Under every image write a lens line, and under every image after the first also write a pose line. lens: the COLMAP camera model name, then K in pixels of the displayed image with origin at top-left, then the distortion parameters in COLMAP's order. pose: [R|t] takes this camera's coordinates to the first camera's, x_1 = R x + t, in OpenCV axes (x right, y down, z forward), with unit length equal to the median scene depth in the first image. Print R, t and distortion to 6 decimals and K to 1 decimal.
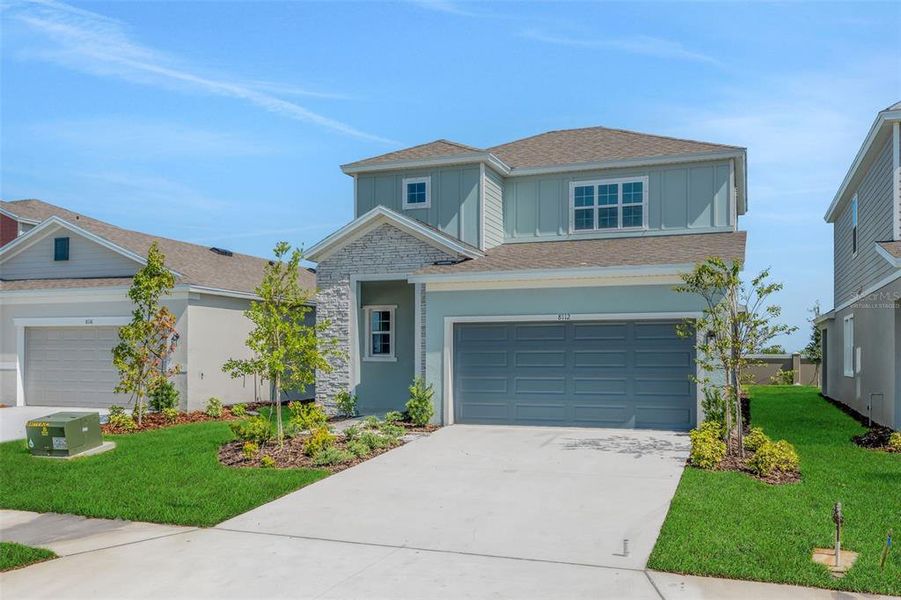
lens RADIAL K [[670.8, 0, 450.5], [0, 670.8, 300.0], [0, 0, 1]] dist [-0.001212, -0.003527]
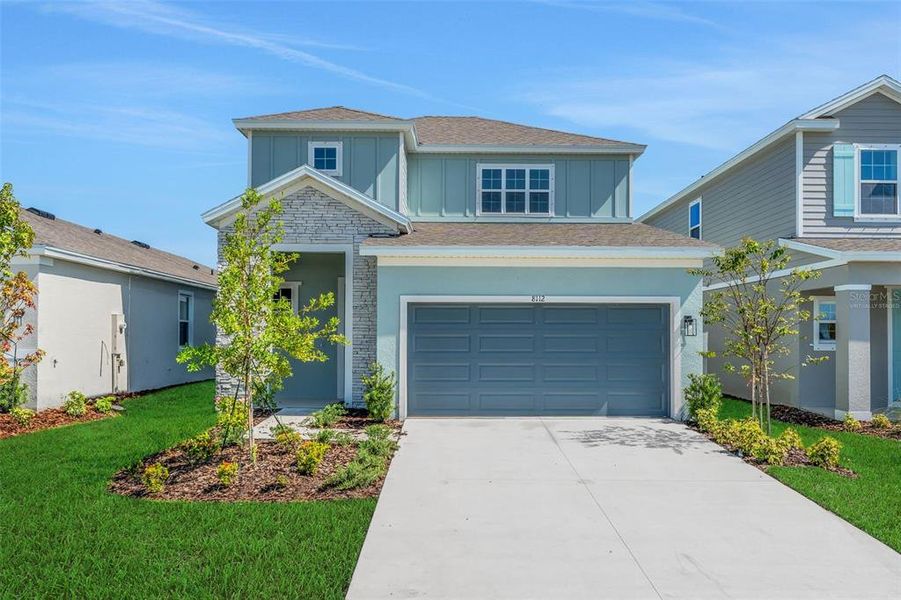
lens RADIAL K [[609.5, 0, 448.0], [0, 609.5, 297.6], [0, 0, 1]] dist [0.001685, 0.000850]
pose [[0.947599, 0.025284, 0.318461, -0.151041], [-0.031137, 0.999427, 0.013303, 0.011438], [-0.317942, -0.022522, 0.947843, 0.165341]]
